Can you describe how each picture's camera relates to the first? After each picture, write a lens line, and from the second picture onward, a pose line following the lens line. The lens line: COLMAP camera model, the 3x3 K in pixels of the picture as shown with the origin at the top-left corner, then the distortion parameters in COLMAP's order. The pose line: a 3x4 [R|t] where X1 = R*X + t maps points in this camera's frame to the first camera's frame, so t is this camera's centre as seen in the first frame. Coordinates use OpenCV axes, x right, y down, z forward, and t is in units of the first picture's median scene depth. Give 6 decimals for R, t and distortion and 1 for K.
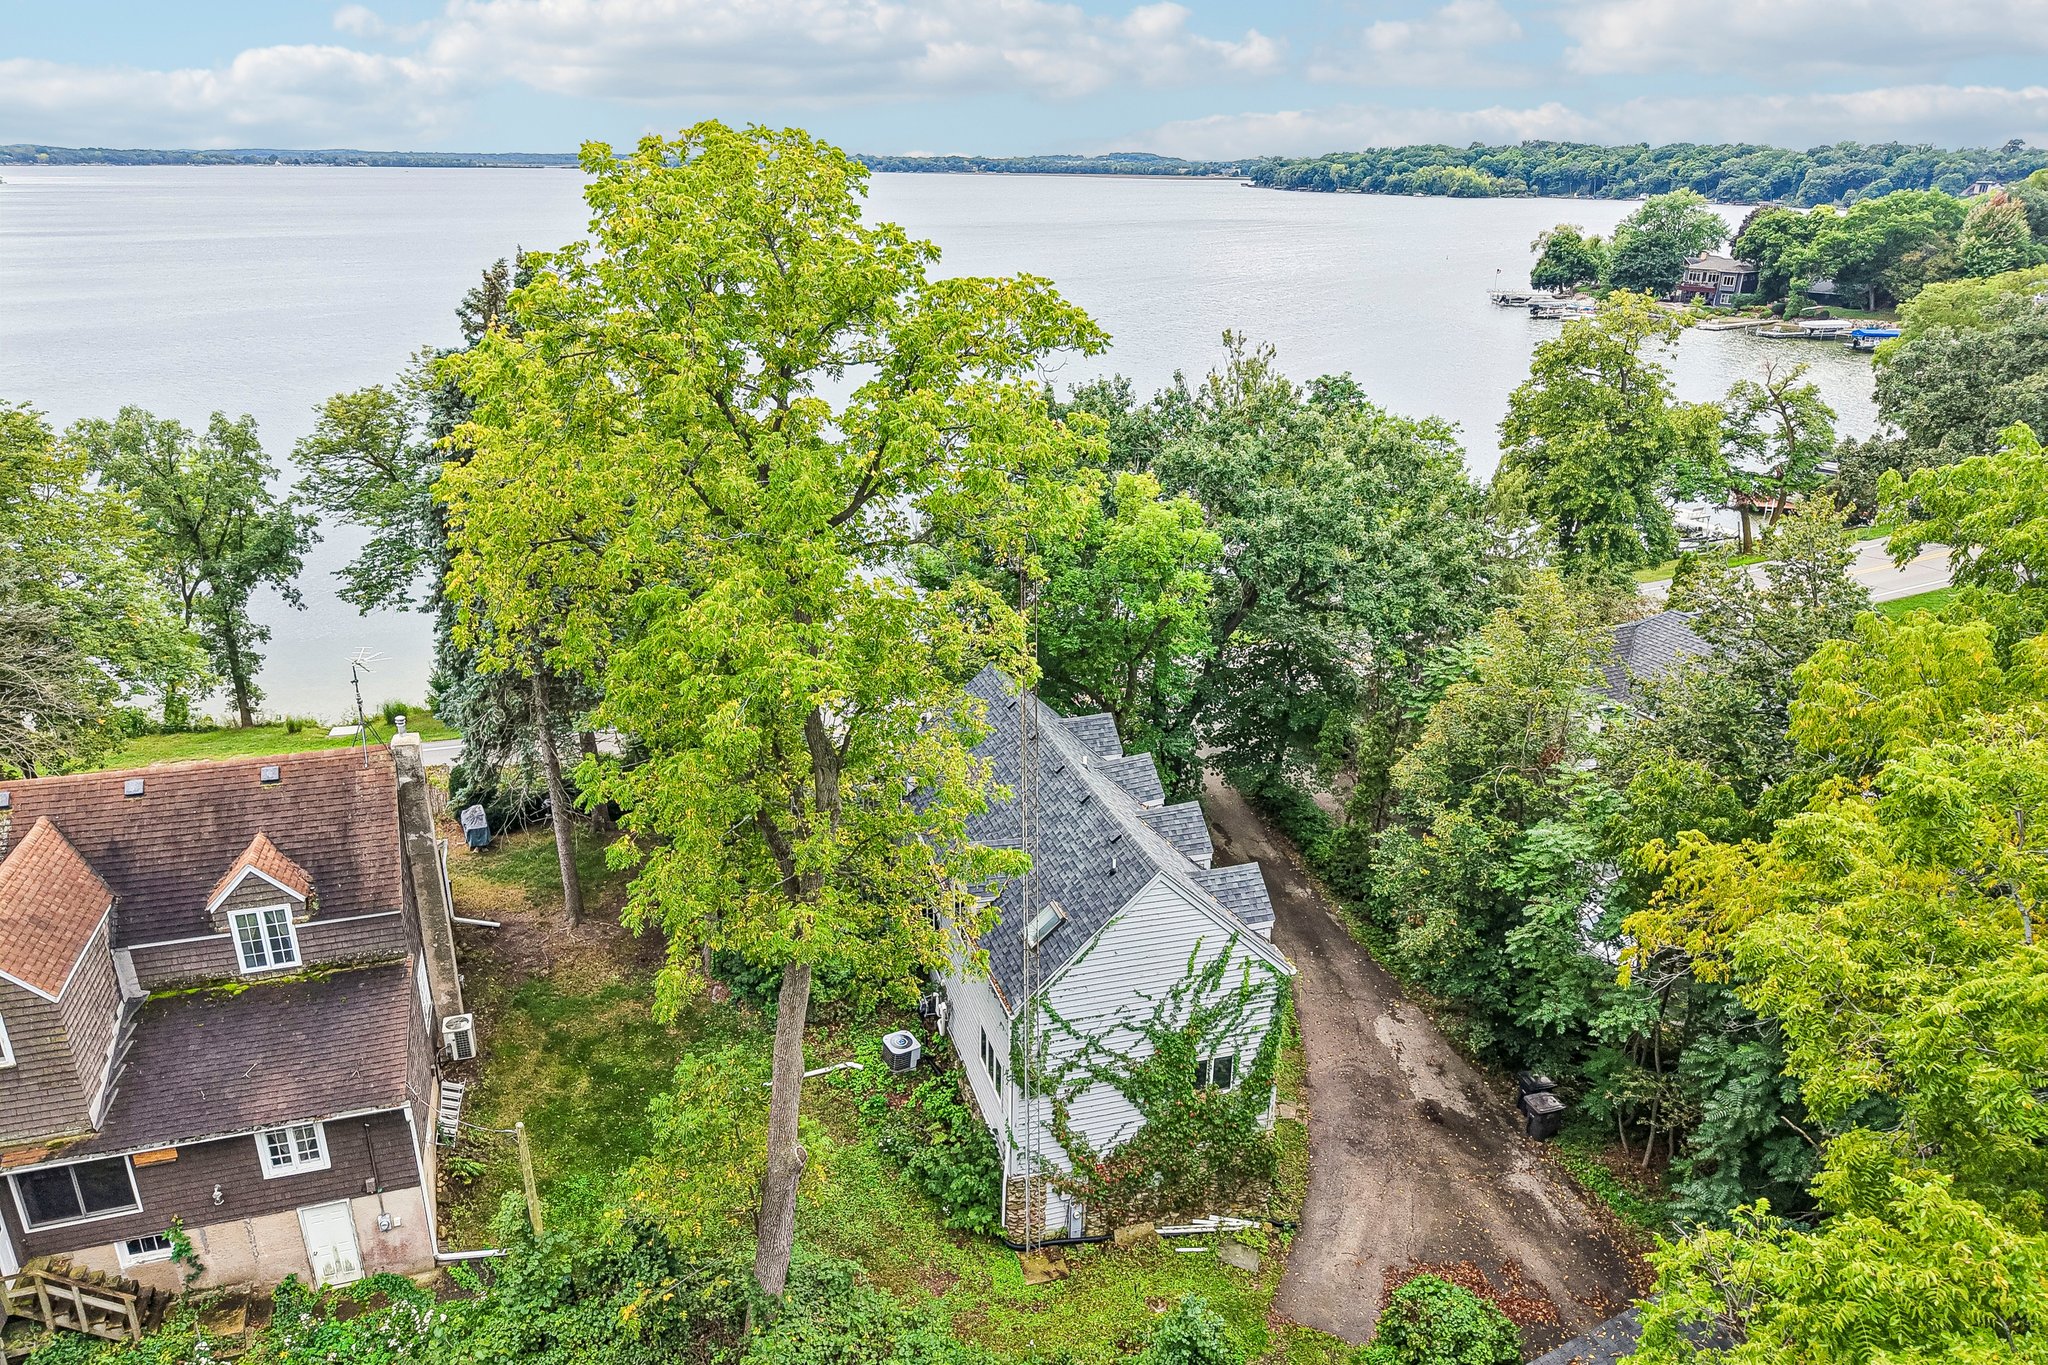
lens RADIAL K [[1377.6, 0, 1013.5], [0, 1377.6, 705.2], [0, 0, 1]] dist [0.009161, -0.003883]
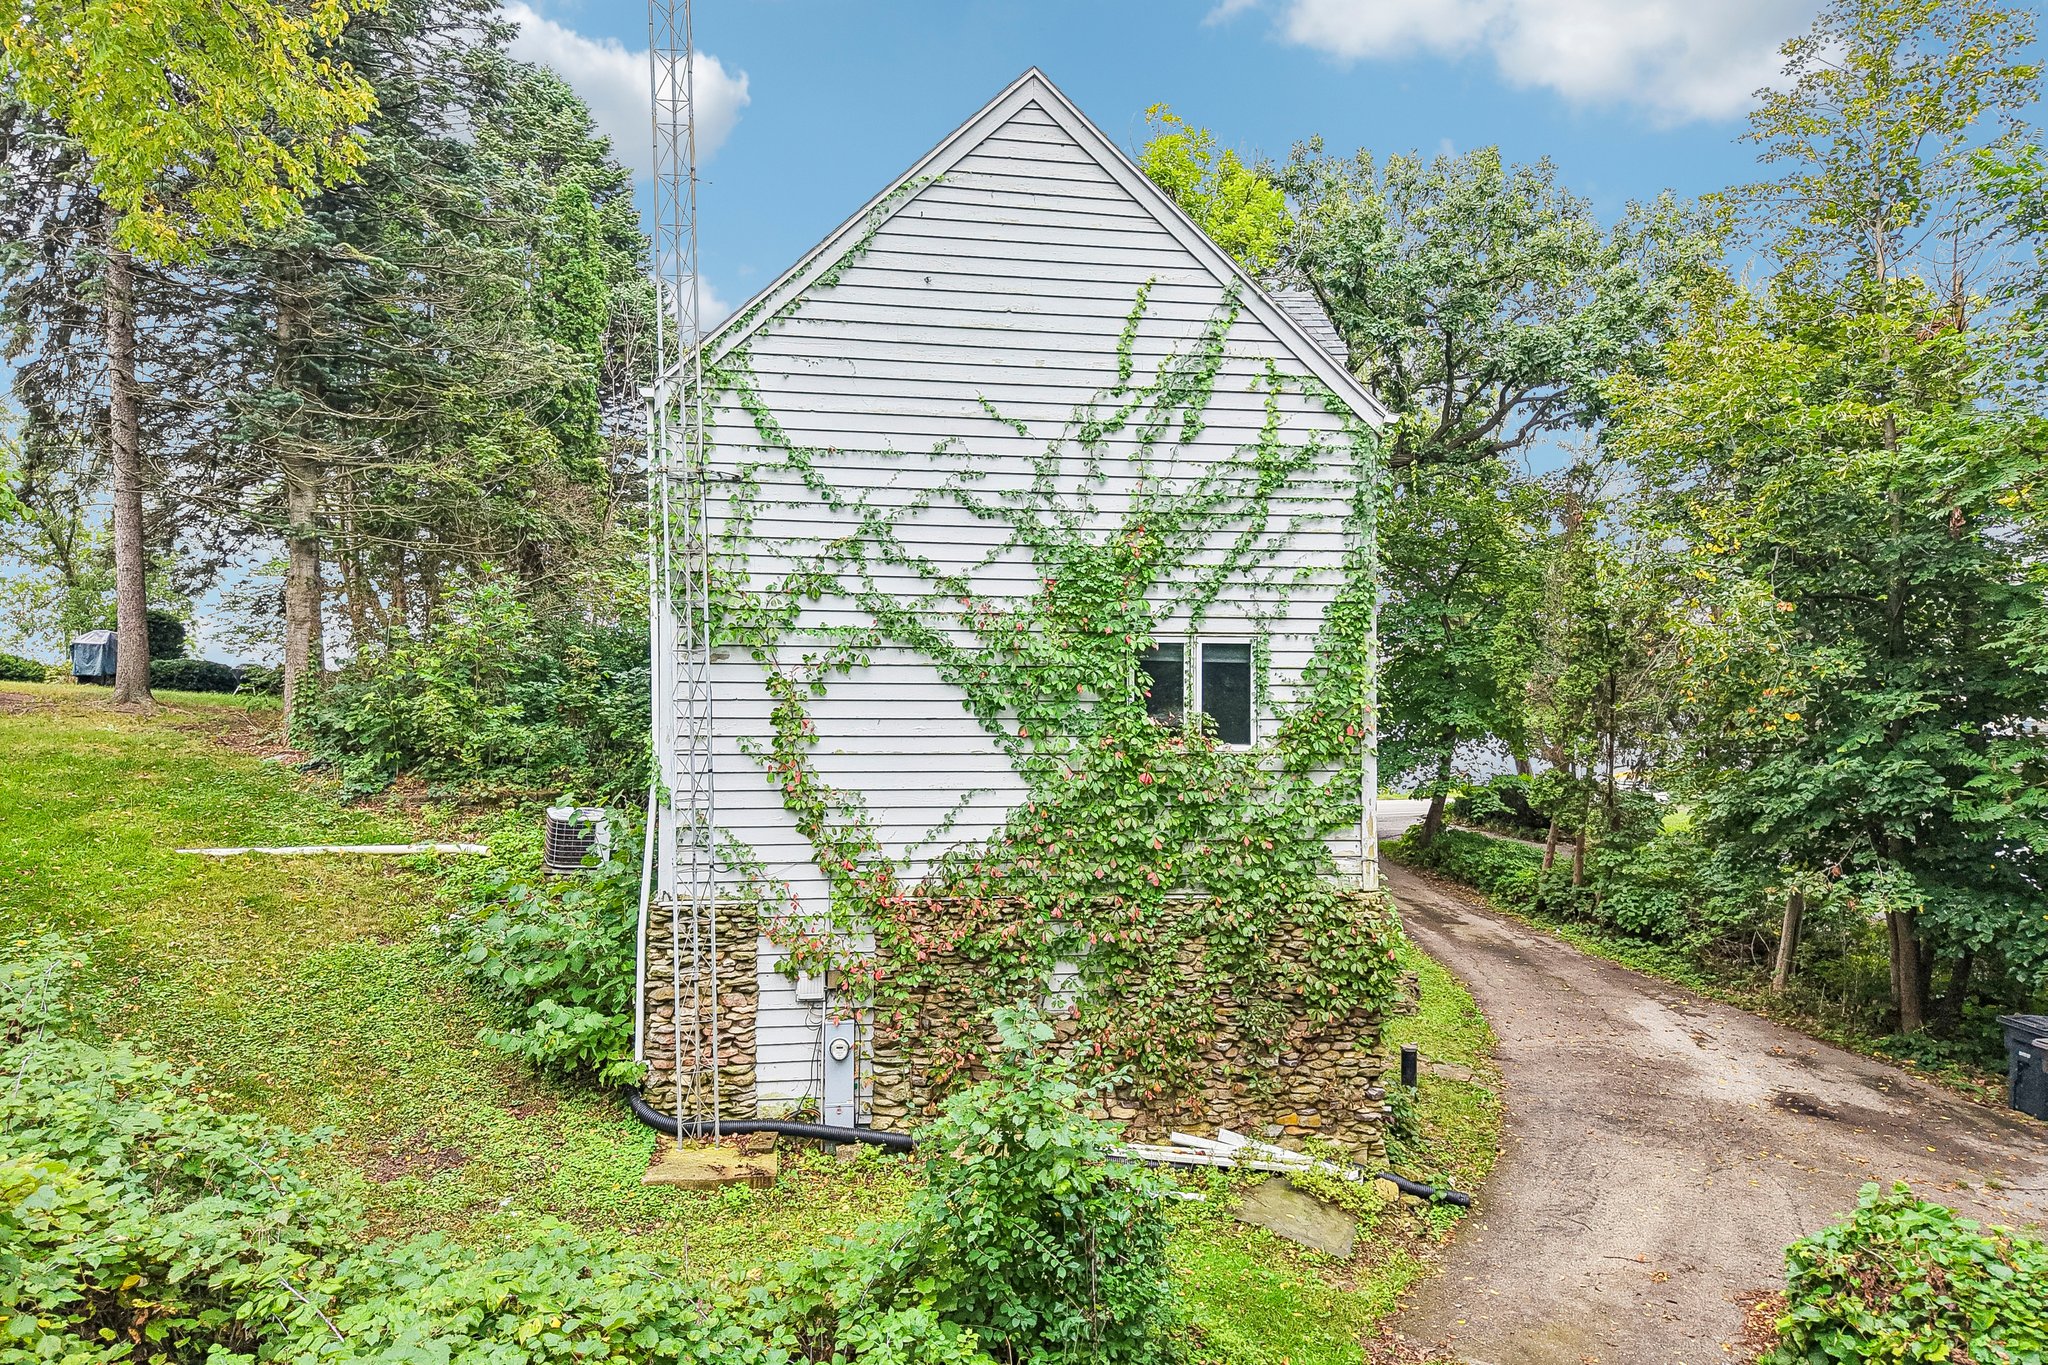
lens RADIAL K [[1377.6, 0, 1013.5], [0, 1377.6, 705.2], [0, 0, 1]] dist [0.009161, -0.003883]
pose [[0.989840, -0.010114, -0.141822, 0.150573], [-0.040533, 0.936002, -0.349652, 0.422619], [0.136283, 0.351848, 0.926083, 0.641590]]
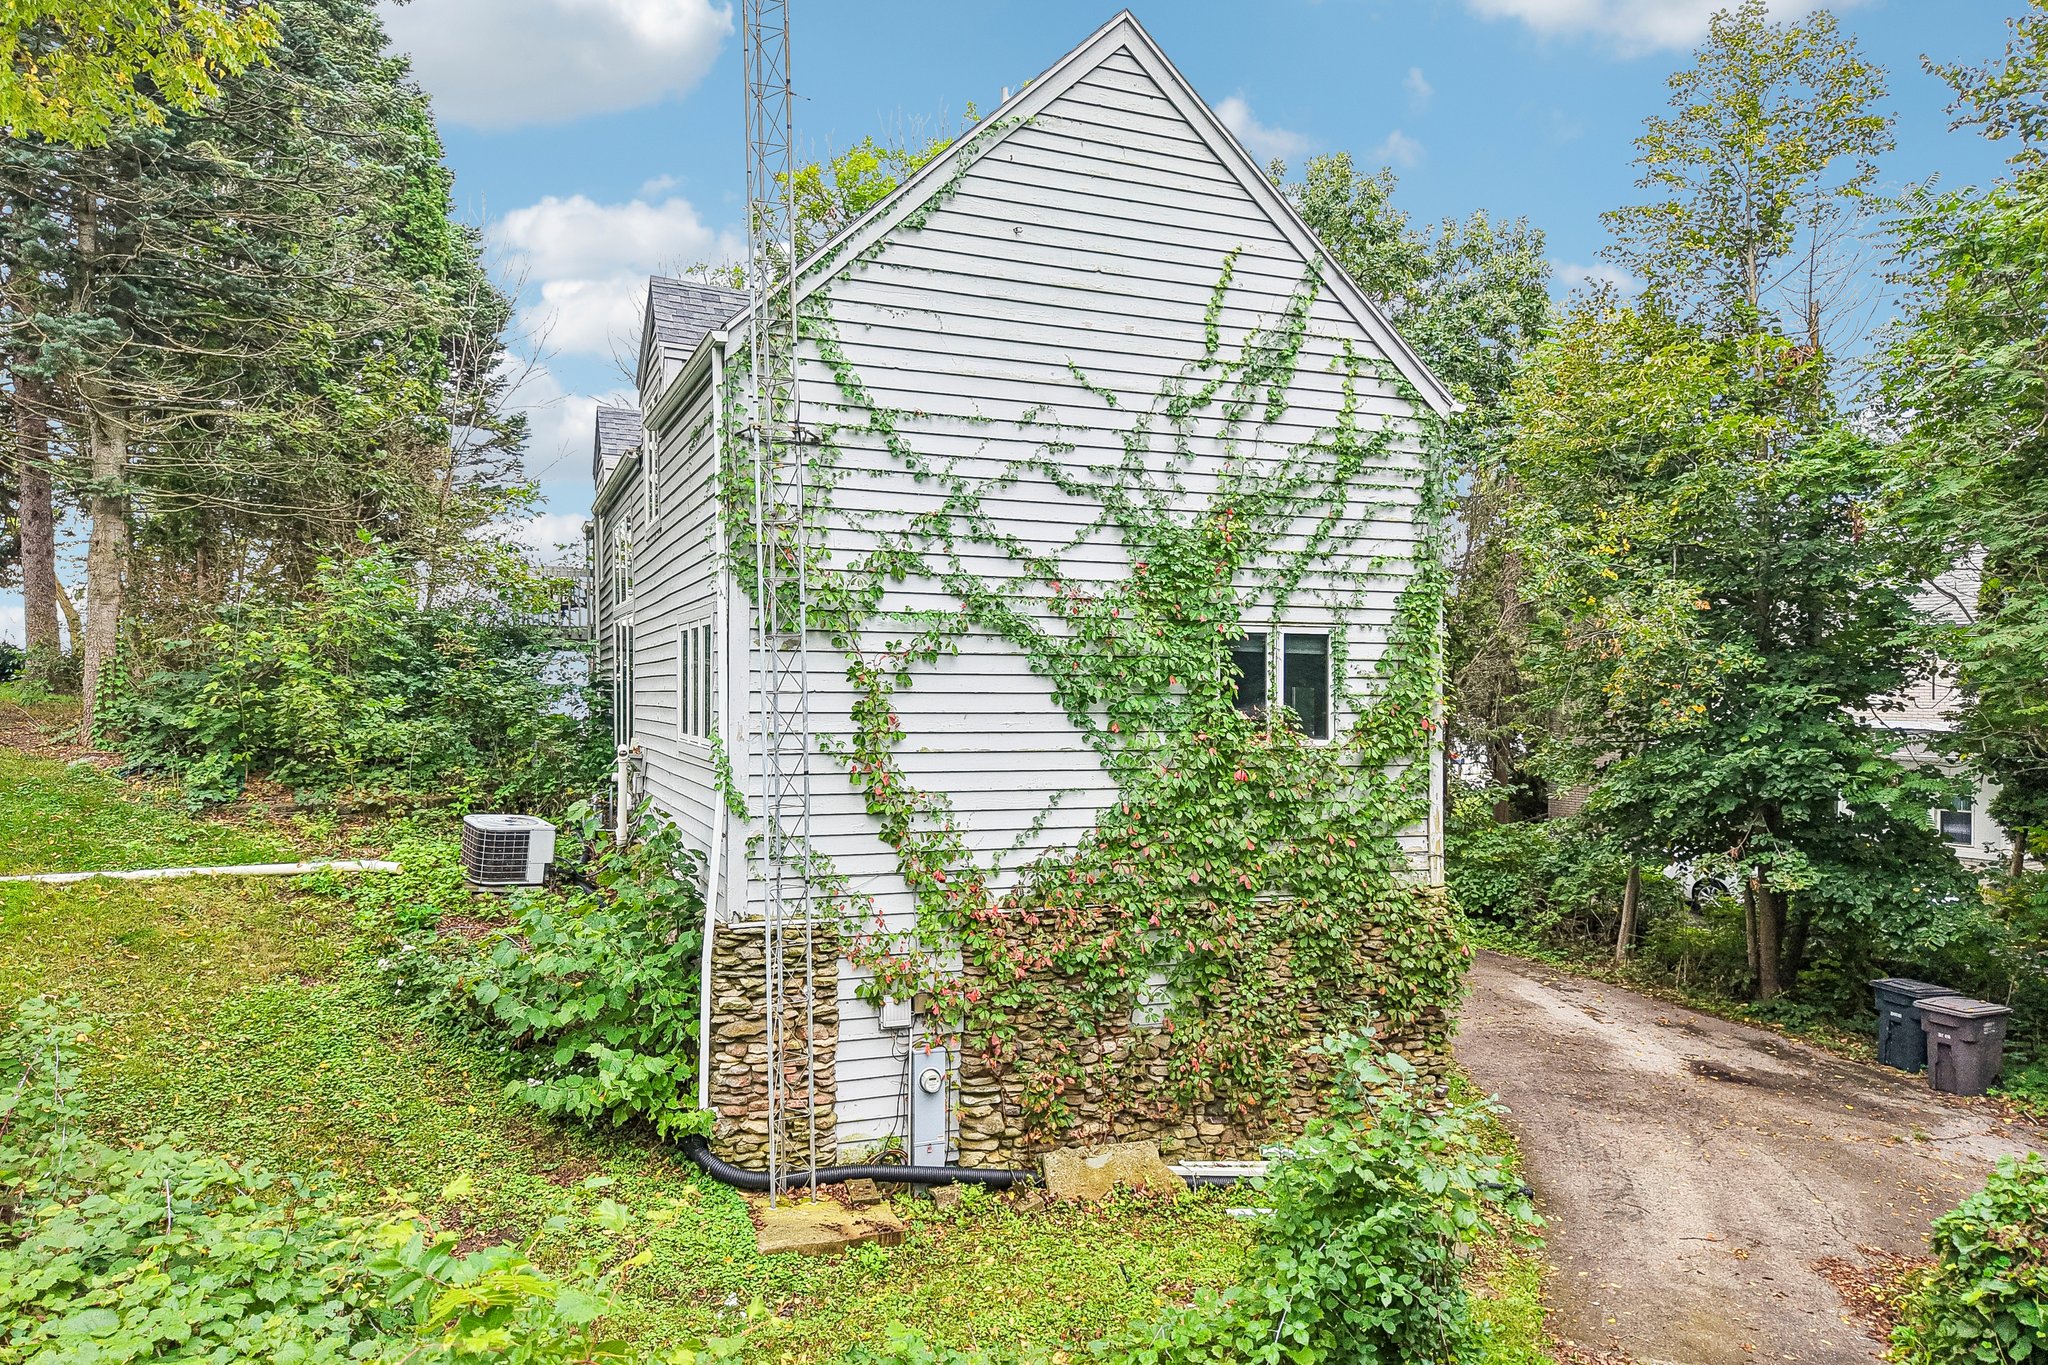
lens RADIAL K [[1377.6, 0, 1013.5], [0, 1377.6, 705.2], [0, 0, 1]] dist [0.009161, -0.003883]
pose [[0.996932, -0.010403, 0.077584, 0.041655], [0.036555, 0.938293, -0.343904, 0.411189], [-0.069219, 0.345685, 0.935794, 0.667403]]
